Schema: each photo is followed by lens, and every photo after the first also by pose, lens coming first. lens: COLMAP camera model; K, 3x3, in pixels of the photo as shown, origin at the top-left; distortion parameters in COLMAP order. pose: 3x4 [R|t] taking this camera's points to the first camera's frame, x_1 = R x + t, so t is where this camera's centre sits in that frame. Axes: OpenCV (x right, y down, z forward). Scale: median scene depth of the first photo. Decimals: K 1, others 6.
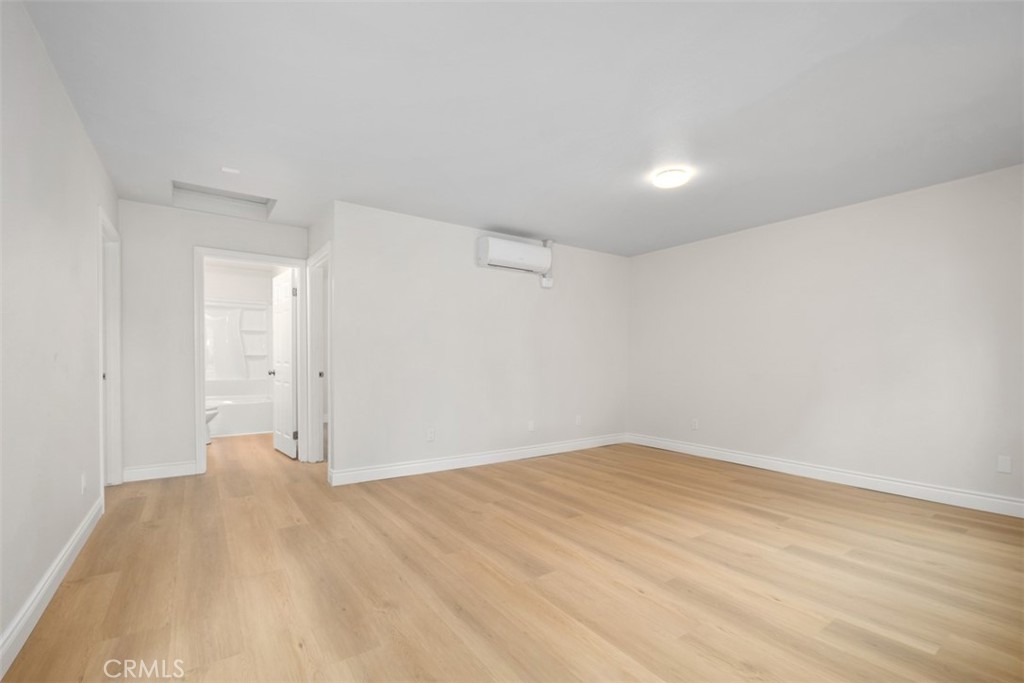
lens RADIAL K [[441.4, 0, 512.8], [0, 441.4, 363.6], [0, 0, 1]] dist [-0.000540, -0.000245]
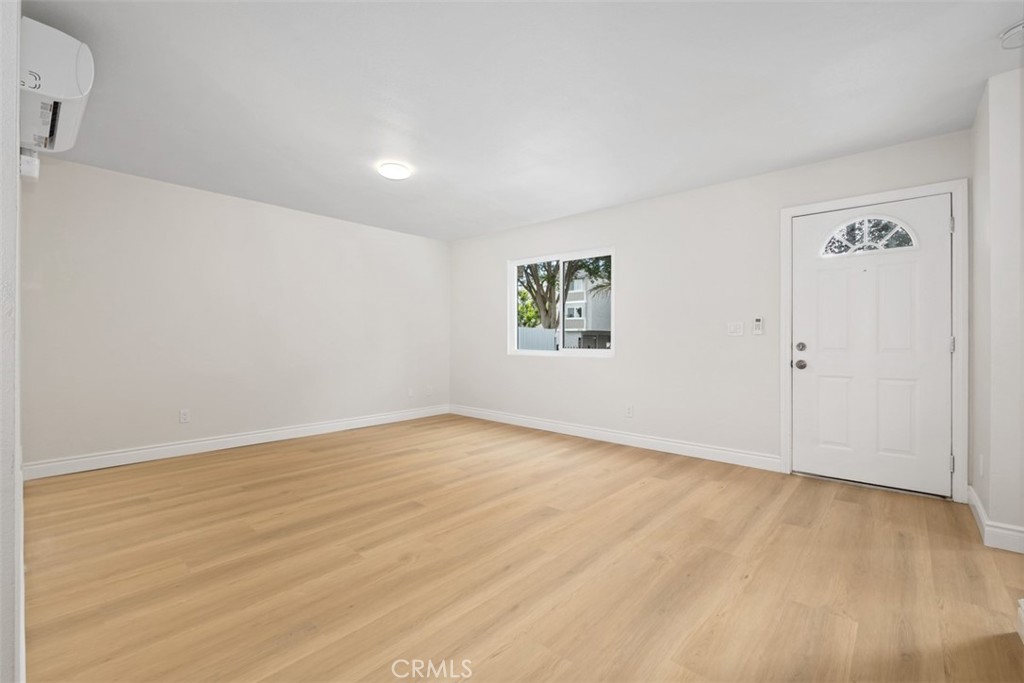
lens RADIAL K [[442.5, 0, 512.0], [0, 442.5, 341.5], [0, 0, 1]] dist [0.000351, -0.000223]
pose [[-0.222747, -0.012108, 0.974801, -0.829873], [0.001293, 0.999918, 0.012715, -0.007368], [-0.974875, 0.004093, -0.222713, 1.042192]]
